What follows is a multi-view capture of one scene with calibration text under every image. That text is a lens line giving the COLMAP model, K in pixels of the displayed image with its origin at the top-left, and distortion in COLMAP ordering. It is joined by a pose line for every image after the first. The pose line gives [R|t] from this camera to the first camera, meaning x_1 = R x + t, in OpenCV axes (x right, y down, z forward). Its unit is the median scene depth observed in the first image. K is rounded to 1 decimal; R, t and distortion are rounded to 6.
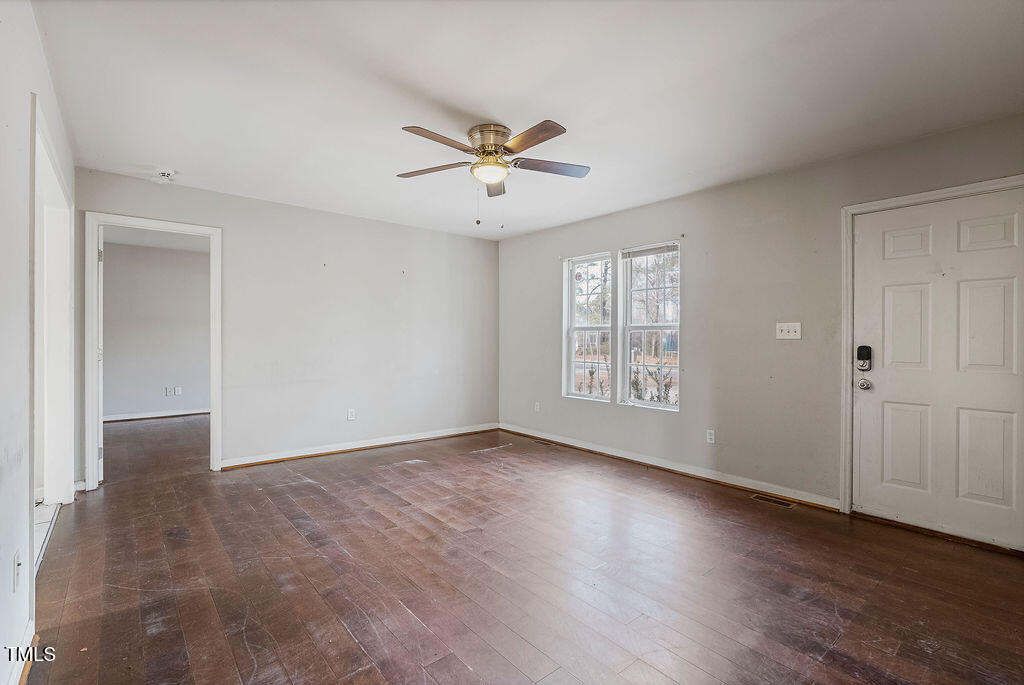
lens RADIAL K [[466.5, 0, 509.2], [0, 466.5, 338.4], [0, 0, 1]] dist [-0.012667, 0.005641]
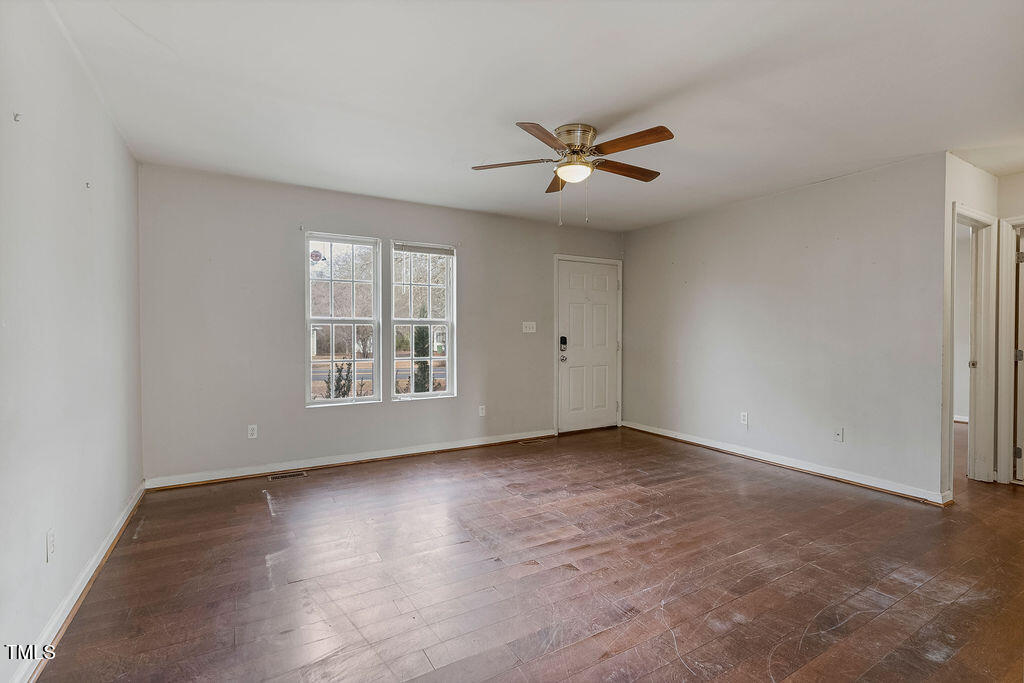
lens RADIAL K [[466.5, 0, 509.0], [0, 466.5, 338.2], [0, 0, 1]] dist [-0.012667, 0.005641]
pose [[0.165835, -0.020300, 0.985945, -0.996087], [-0.000442, 0.999786, 0.020659, -0.013531], [-0.986153, -0.003862, 0.165790, 0.907278]]
